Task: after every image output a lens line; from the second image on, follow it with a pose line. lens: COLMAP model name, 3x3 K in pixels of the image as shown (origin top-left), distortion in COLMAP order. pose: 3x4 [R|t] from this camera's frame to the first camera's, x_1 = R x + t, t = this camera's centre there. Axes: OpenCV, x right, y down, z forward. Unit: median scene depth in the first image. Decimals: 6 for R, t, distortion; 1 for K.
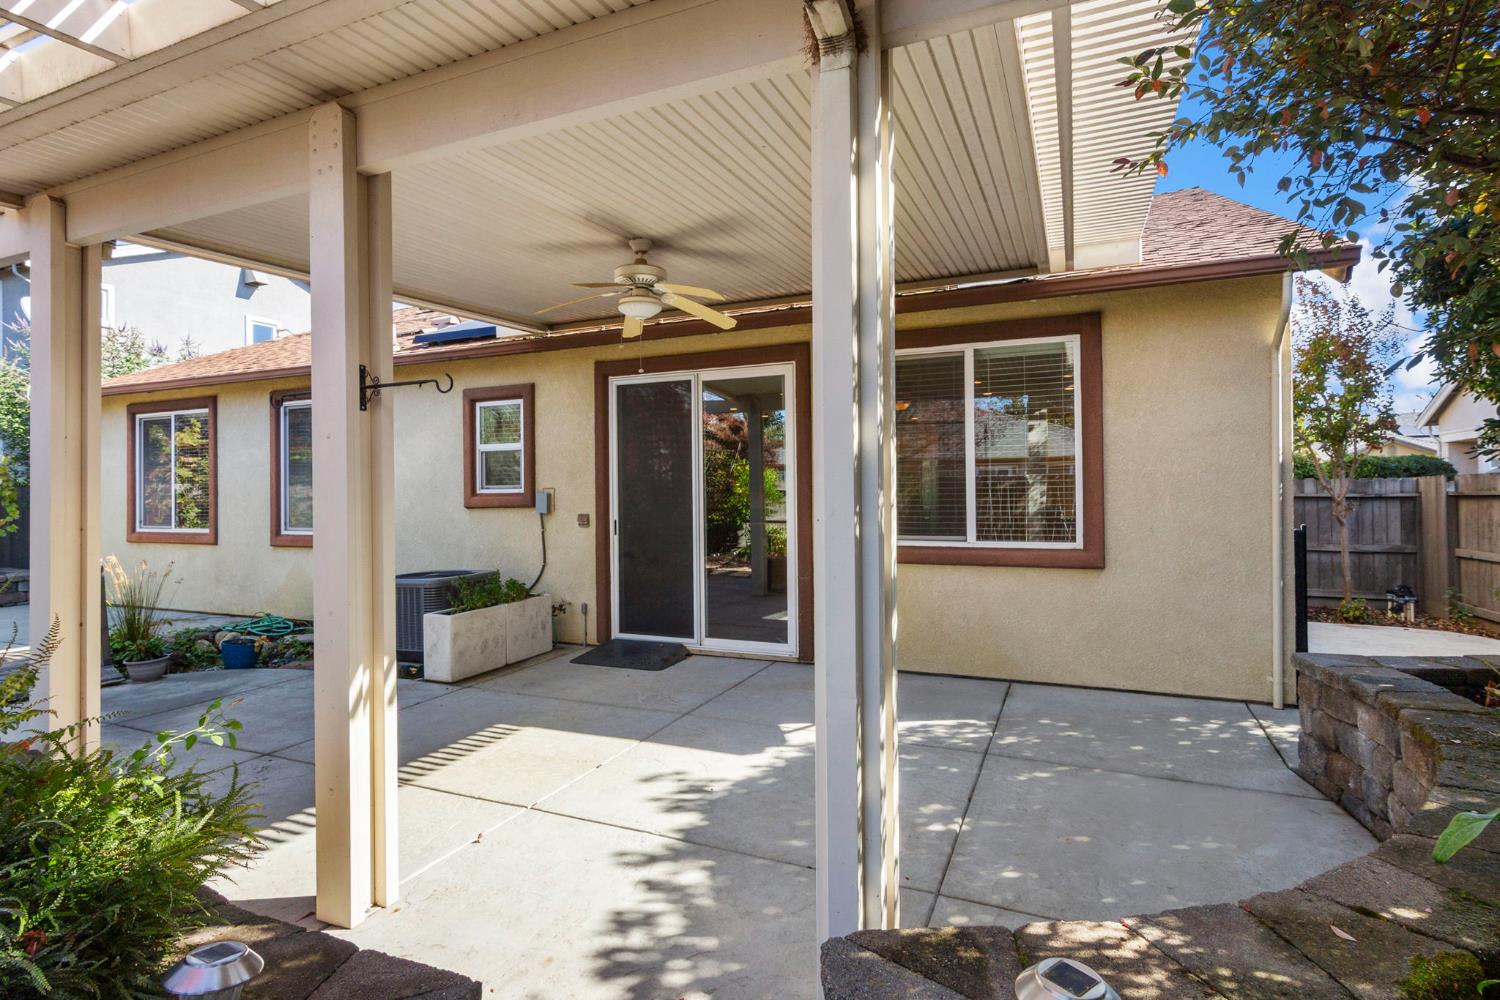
lens RADIAL K [[734.4, 0, 763.7], [0, 734.4, 488.6], [0, 0, 1]] dist [-0.001069, -0.000821]
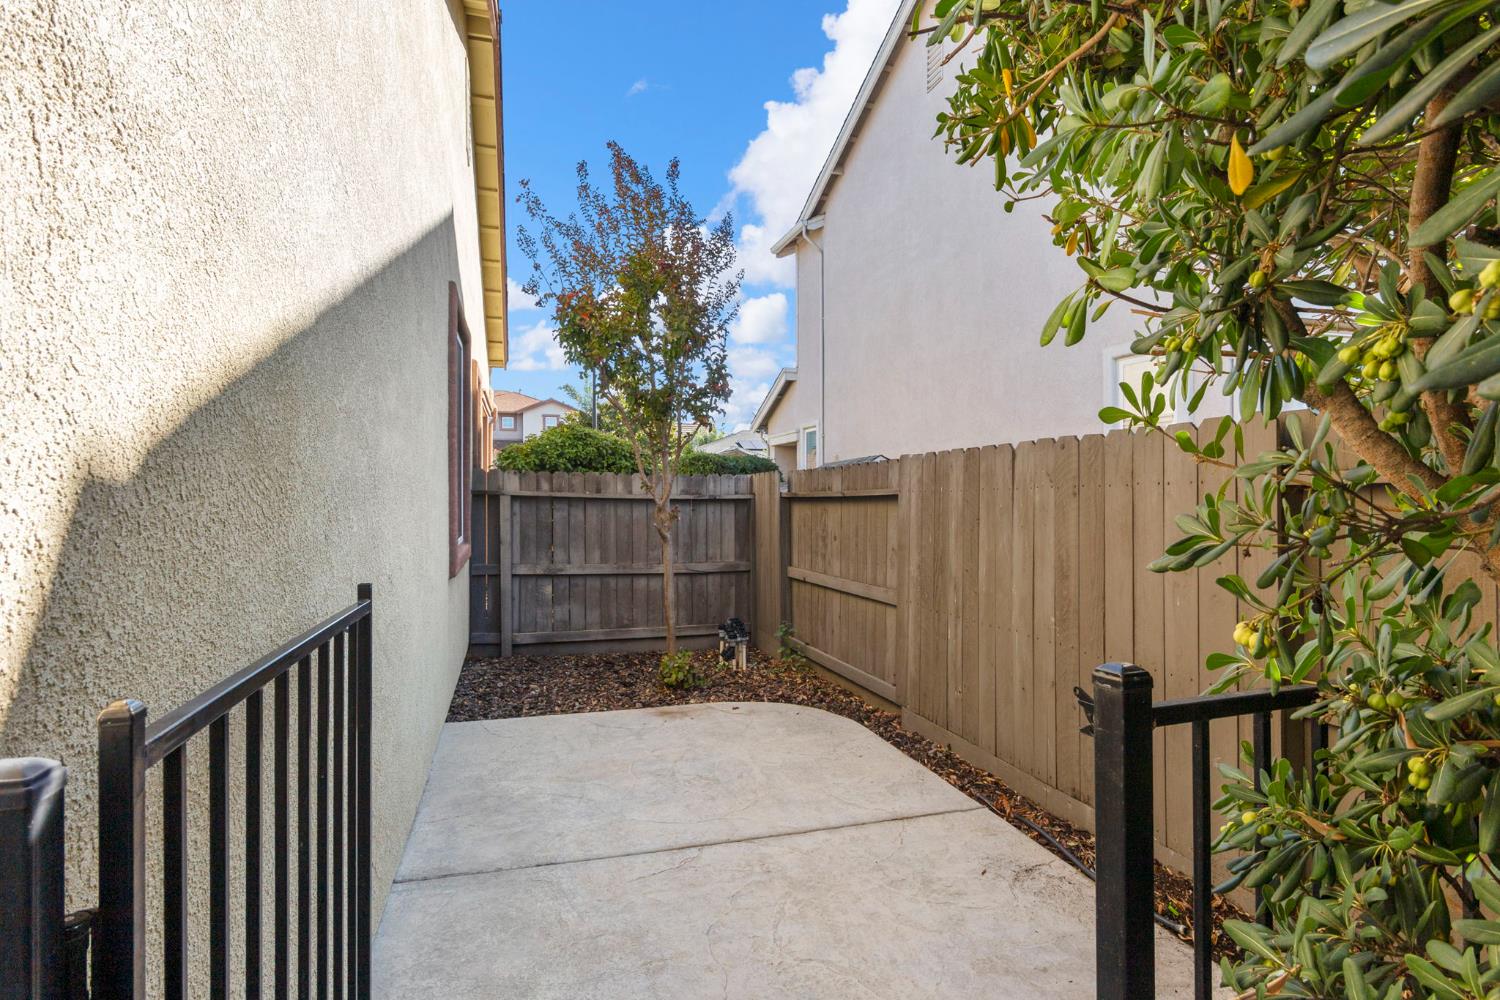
lens RADIAL K [[734.4, 0, 746.4], [0, 734.4, 493.9], [0, 0, 1]] dist [-0.001069, -0.000821]
pose [[0.751777, 0.007079, 0.659379, 0.401713], [-0.010996, 0.999938, 0.001803, 0.004723], [-0.659326, -0.008606, 0.751808, 0.449067]]
